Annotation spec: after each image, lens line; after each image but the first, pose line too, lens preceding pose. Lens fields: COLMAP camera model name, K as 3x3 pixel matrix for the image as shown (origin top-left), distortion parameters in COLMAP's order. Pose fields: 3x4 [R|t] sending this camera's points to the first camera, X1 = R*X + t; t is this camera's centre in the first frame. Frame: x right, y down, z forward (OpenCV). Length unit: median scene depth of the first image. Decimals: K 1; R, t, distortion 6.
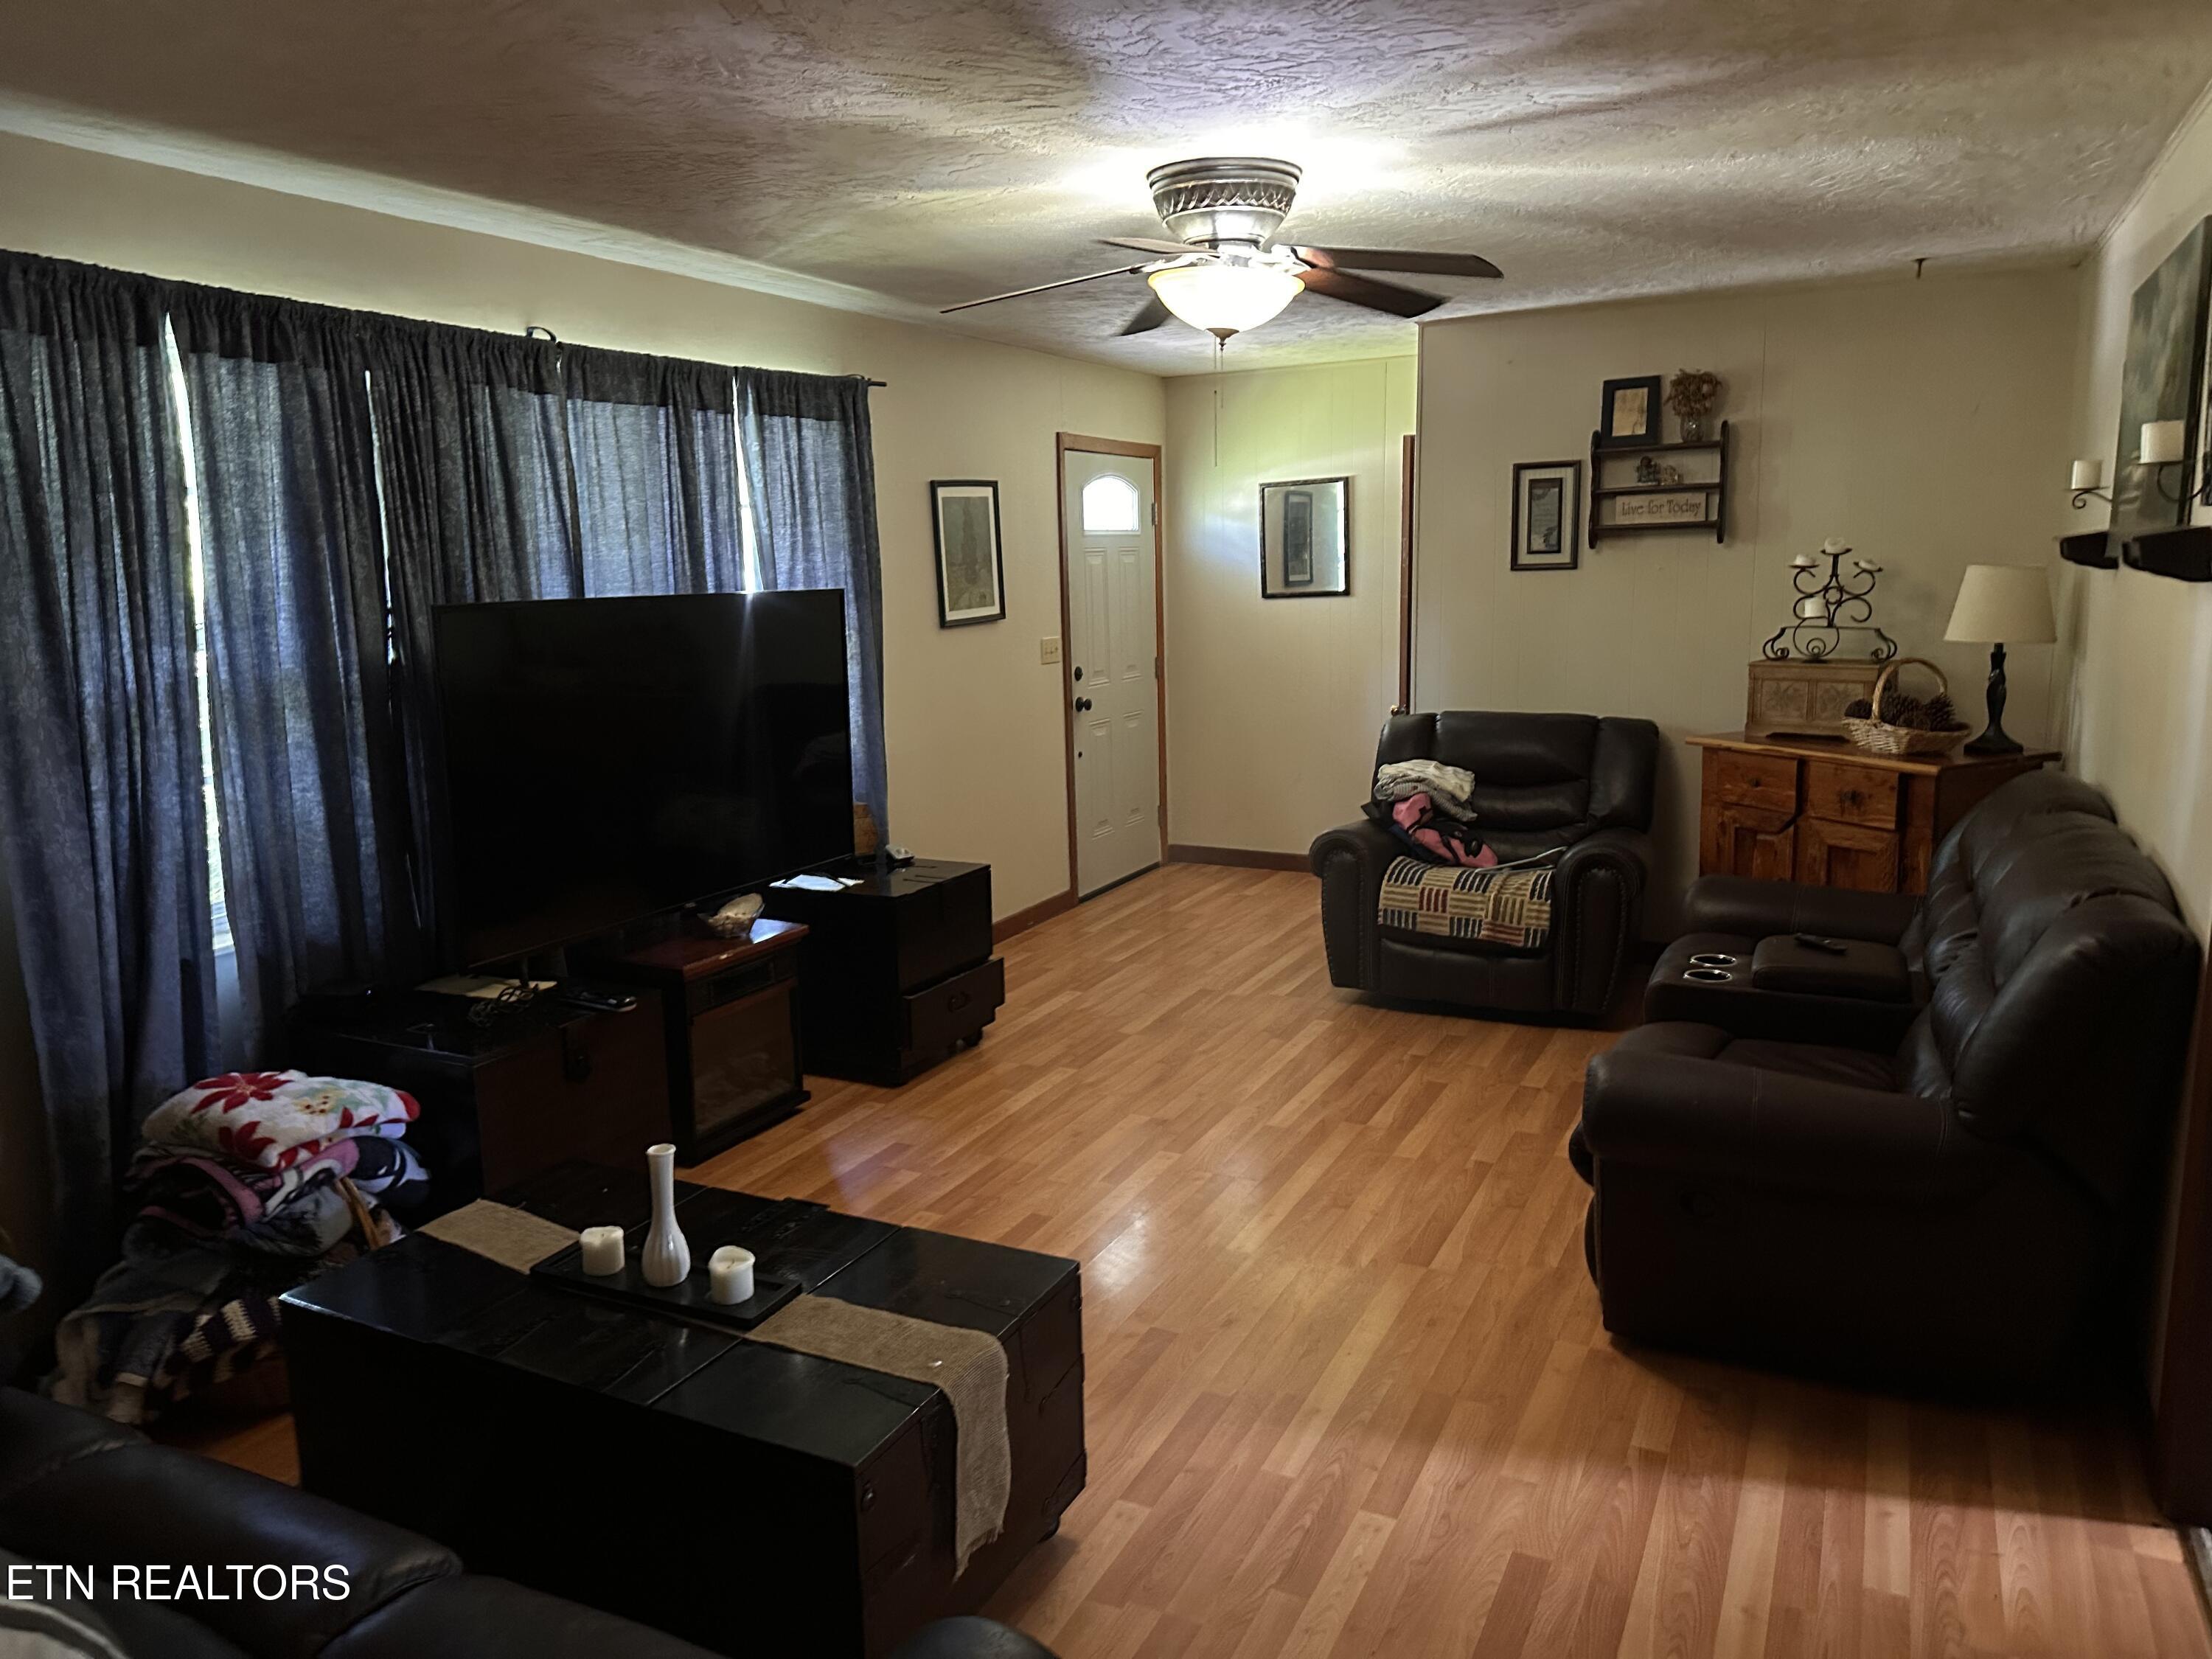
lens RADIAL K [[1541.3, 0, 1111.6], [0, 1541.3, 827.6], [0, 0, 1]] dist [0.176401, -0.350835]
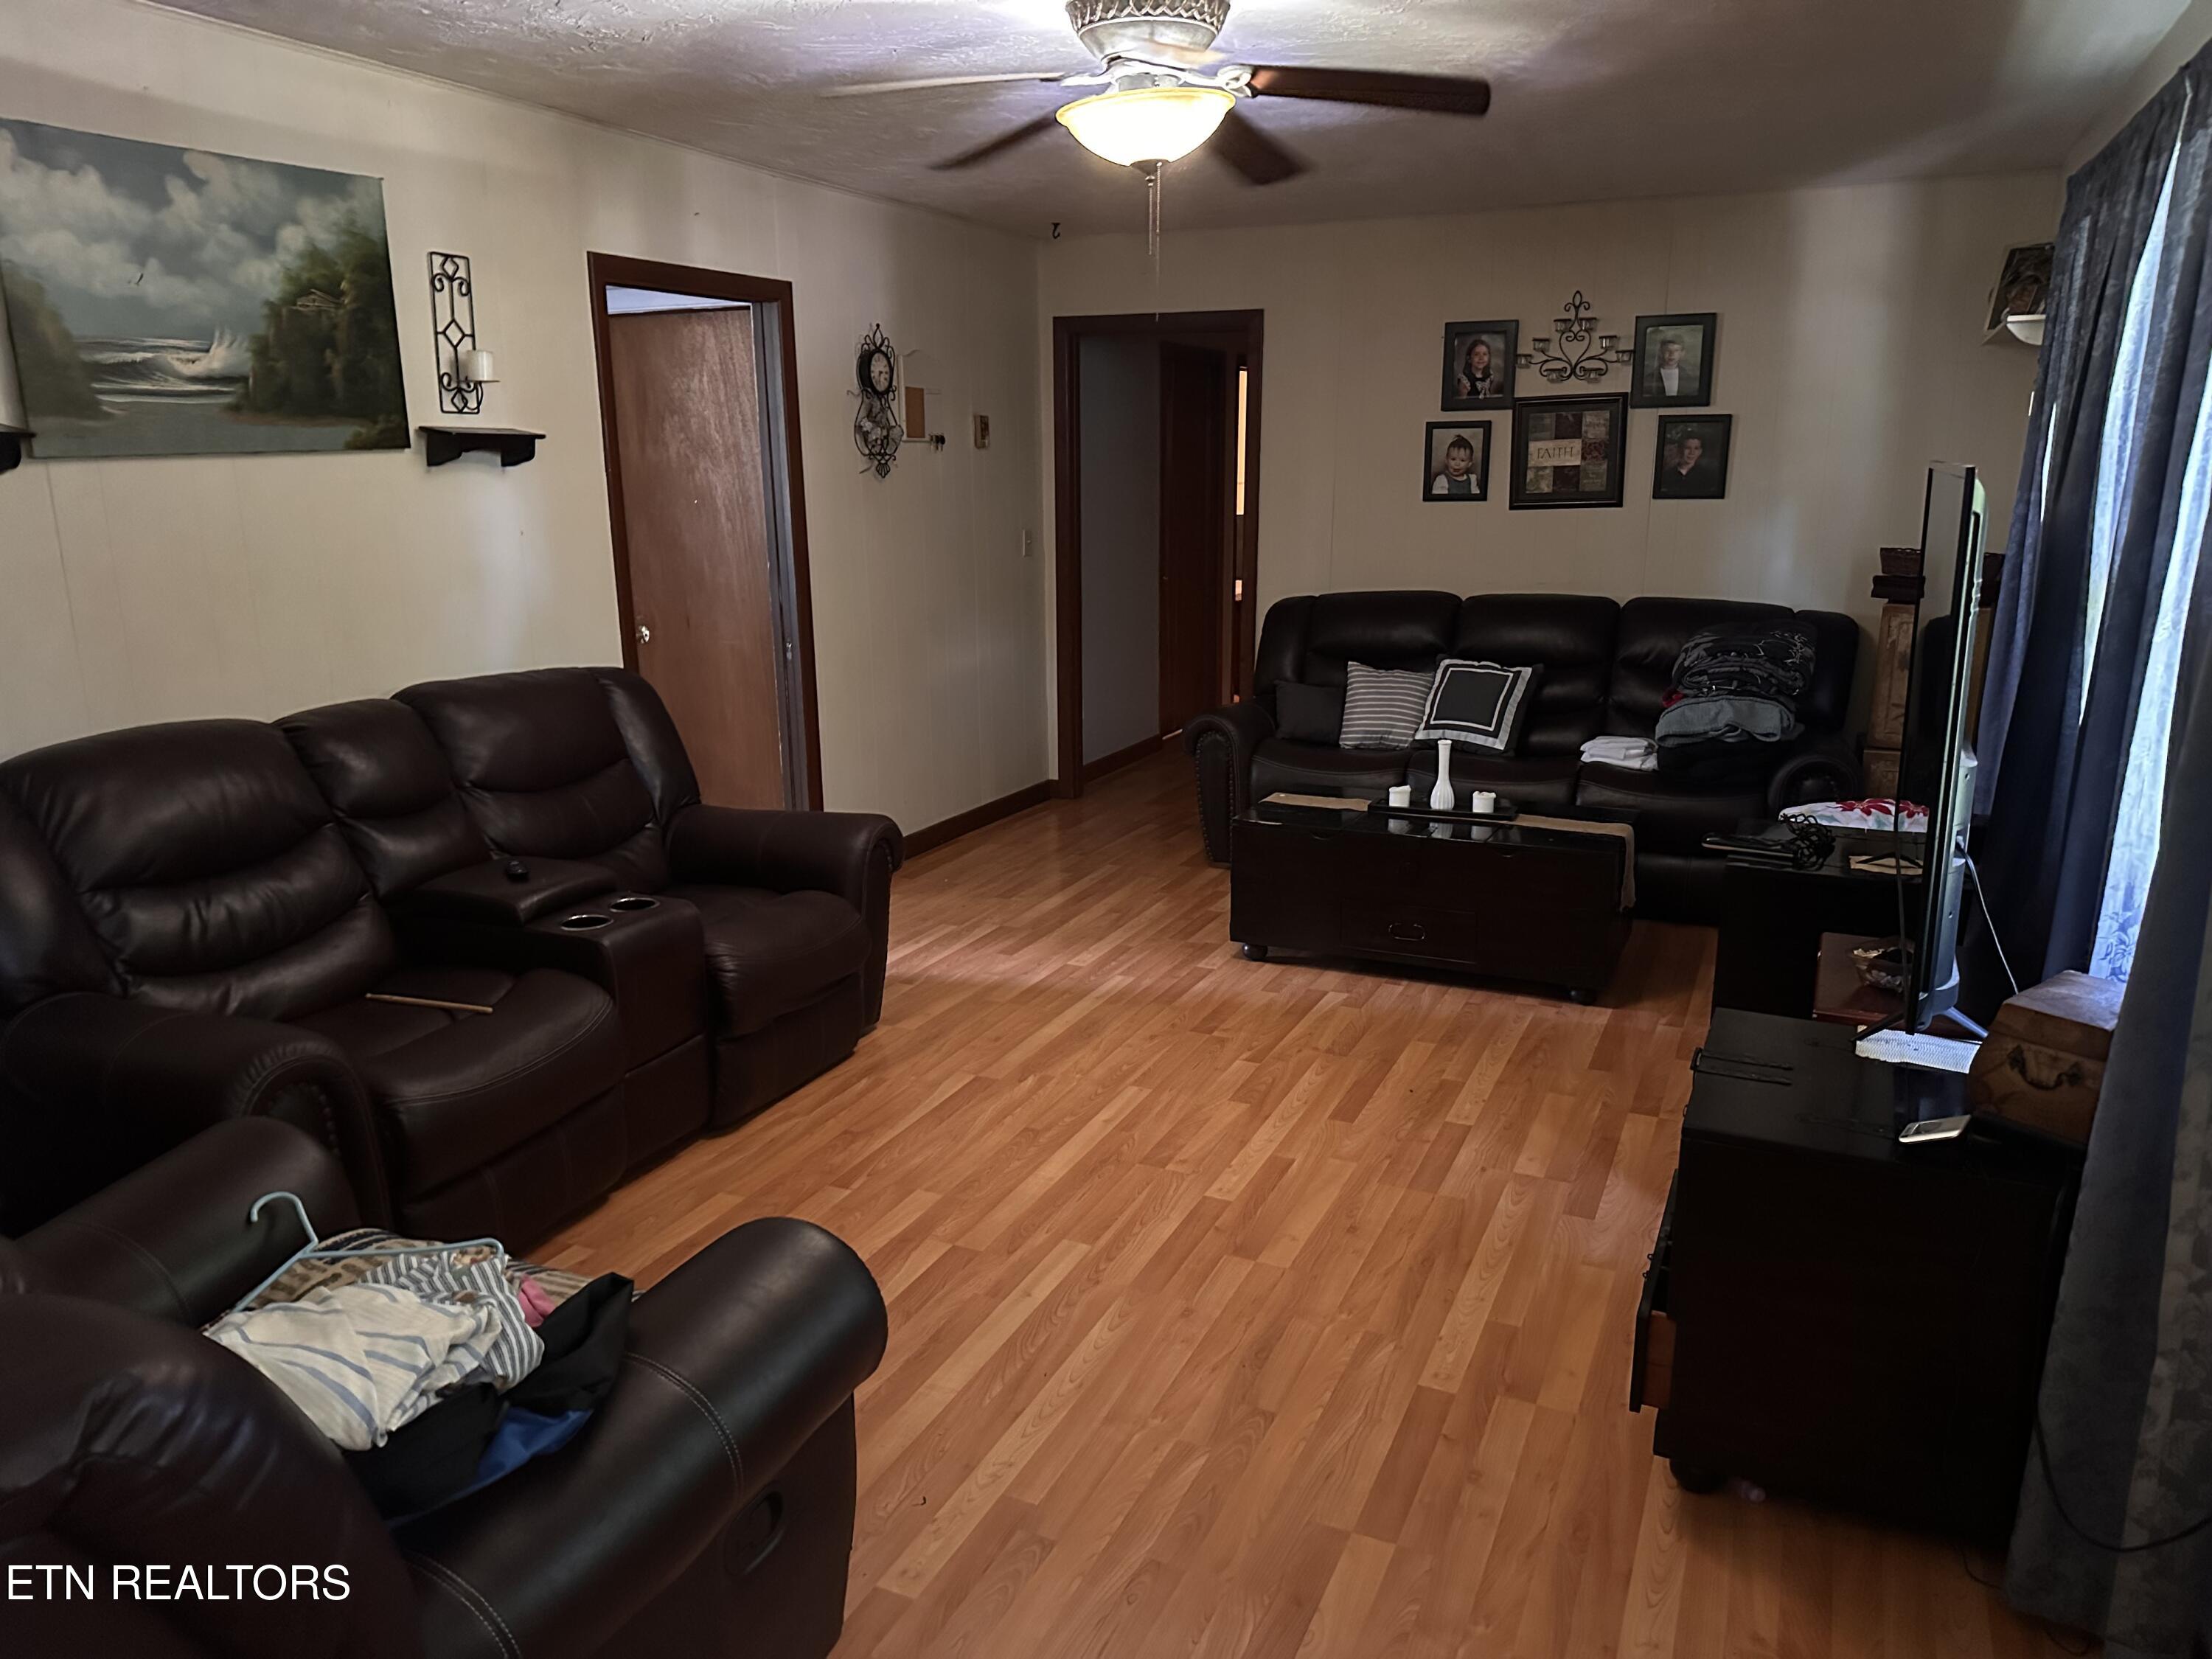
lens RADIAL K [[1541.3, 0, 1111.6], [0, 1541.3, 827.6], [0, 0, 1]] dist [0.176401, -0.350835]
pose [[-0.999189, 0.025950, -0.030782, 0.111065], [0.011542, 0.917102, 0.398487, -0.274855], [0.038571, 0.397808, -0.916657, 1.623022]]
